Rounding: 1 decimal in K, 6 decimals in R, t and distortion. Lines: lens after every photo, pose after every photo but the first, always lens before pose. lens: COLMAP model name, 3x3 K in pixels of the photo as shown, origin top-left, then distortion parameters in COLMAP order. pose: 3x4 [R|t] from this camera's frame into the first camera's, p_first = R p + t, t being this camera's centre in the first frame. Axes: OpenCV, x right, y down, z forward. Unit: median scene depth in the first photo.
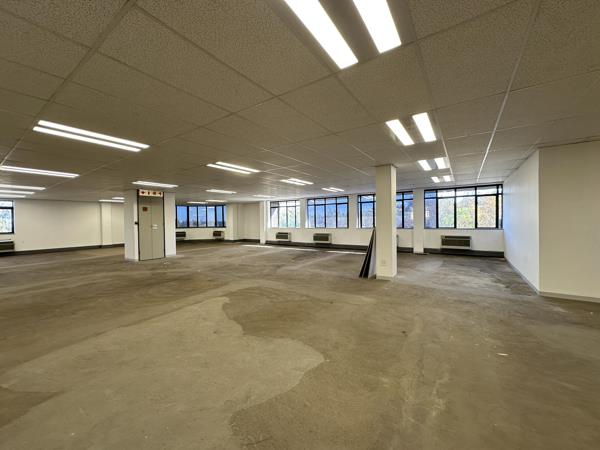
lens RADIAL K [[239.2, 0, 300.3], [0, 239.2, 223.6], [0, 0, 1]] dist [-0.001329, 0.000614]
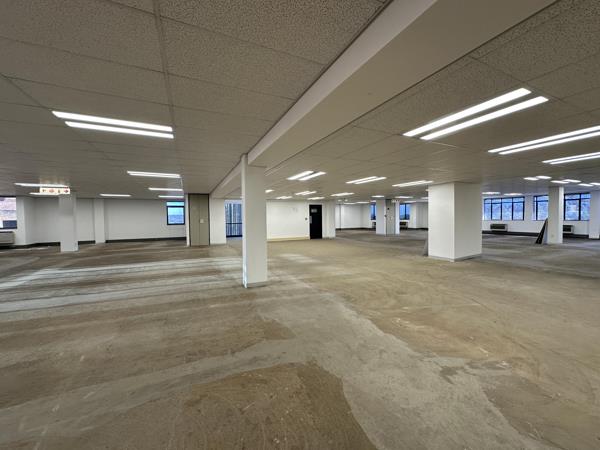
lens RADIAL K [[239.2, 0, 300.3], [0, 239.2, 223.6], [0, 0, 1]] dist [-0.001329, 0.000614]
pose [[0.864110, 0.018418, -0.502965, -0.214322], [-0.005196, 0.999603, 0.027677, 0.007722], [0.503275, -0.021303, 0.863863, -0.816642]]
